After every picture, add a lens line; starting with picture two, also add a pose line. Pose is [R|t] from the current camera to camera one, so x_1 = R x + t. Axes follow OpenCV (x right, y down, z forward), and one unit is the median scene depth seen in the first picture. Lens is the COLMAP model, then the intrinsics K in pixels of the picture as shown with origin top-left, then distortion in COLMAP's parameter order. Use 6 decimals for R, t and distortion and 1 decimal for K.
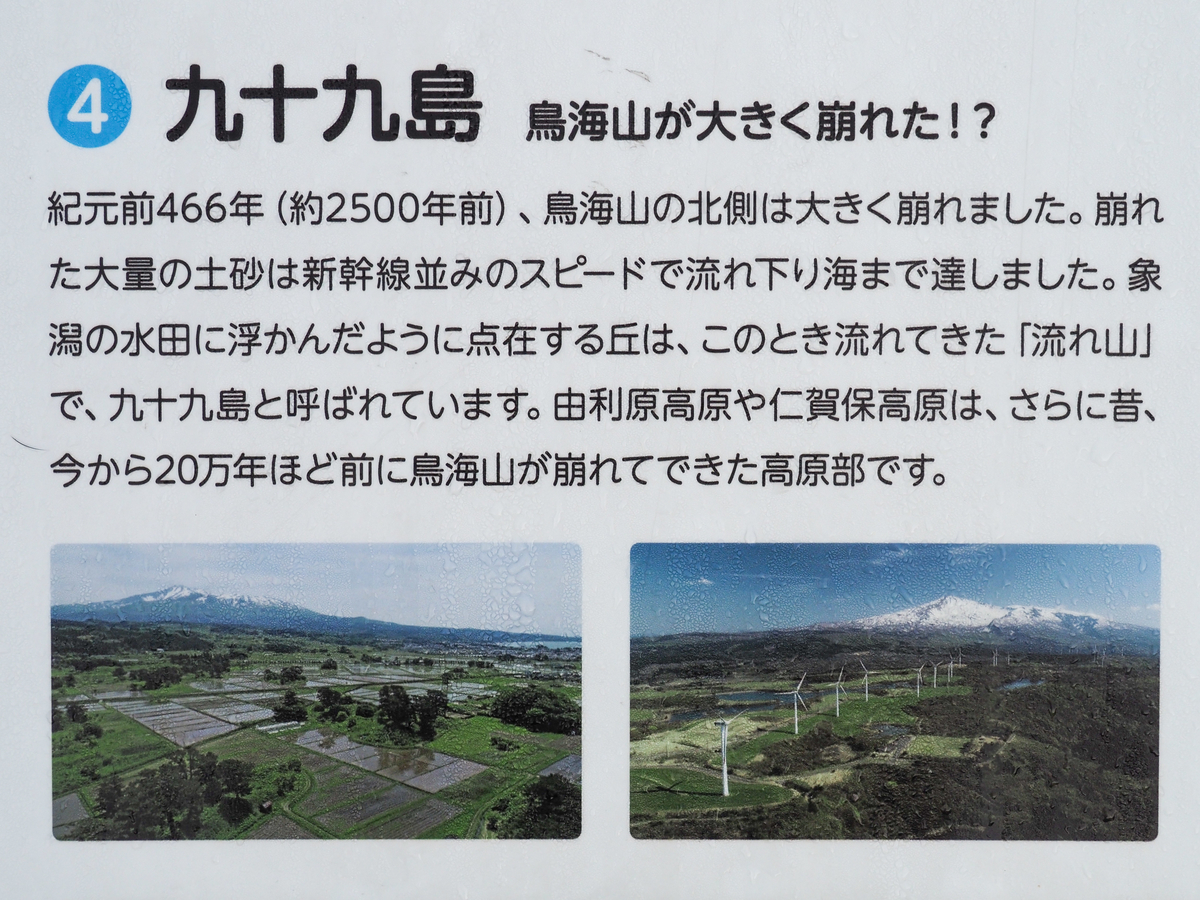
lens RADIAL K [[1578.2, 0, 597.6], [0, 1578.2, 502.7], [0, 0, 1]] dist [-0.005448, 0.000000]
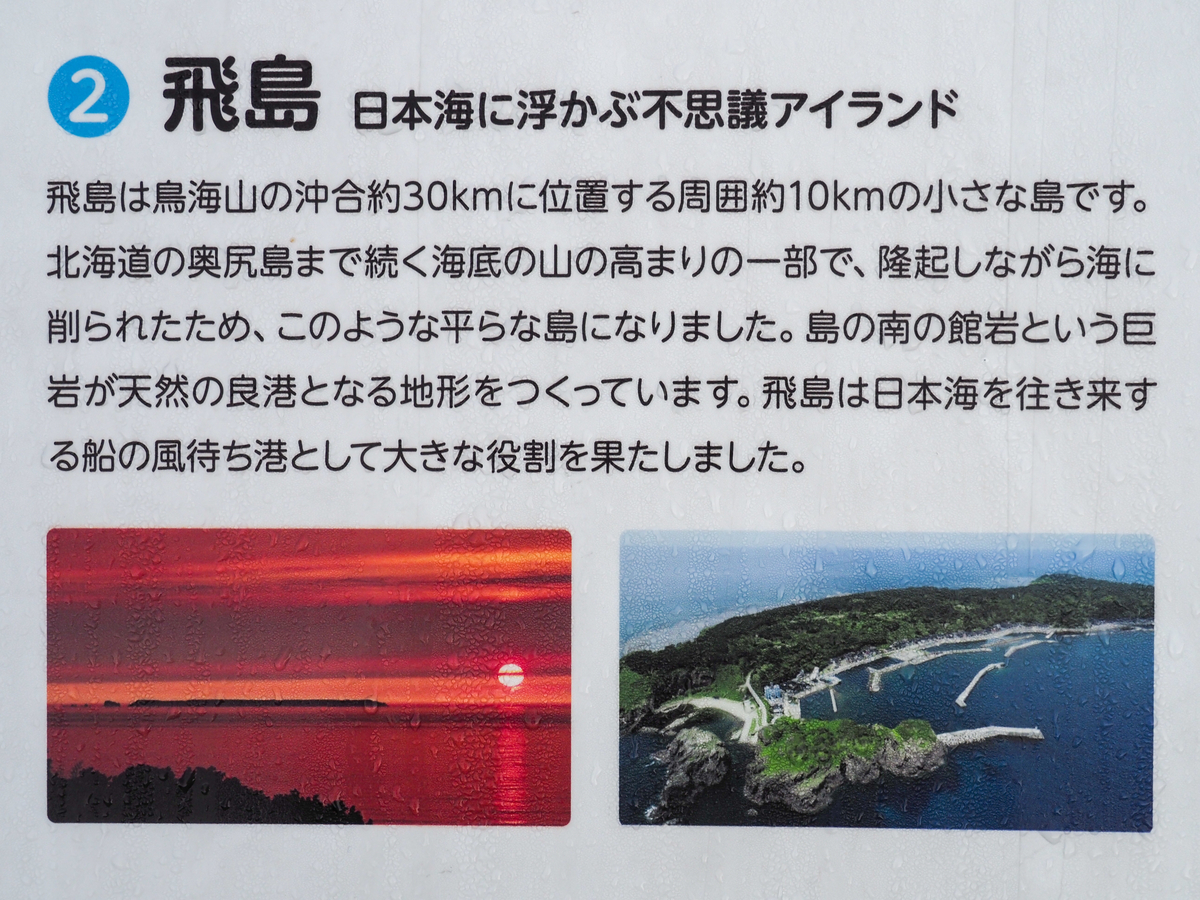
lens RADIAL K [[1578.2, 0, 622.1], [0, 1578.2, 478.8], [0, 0, 1]] dist [-0.005448, 0.000000]
pose [[0.999624, 0.003151, -0.027243, 0.144676], [-0.003348, 0.999968, -0.007209, 0.000193], [0.027219, 0.007298, 0.999603, -0.000854]]
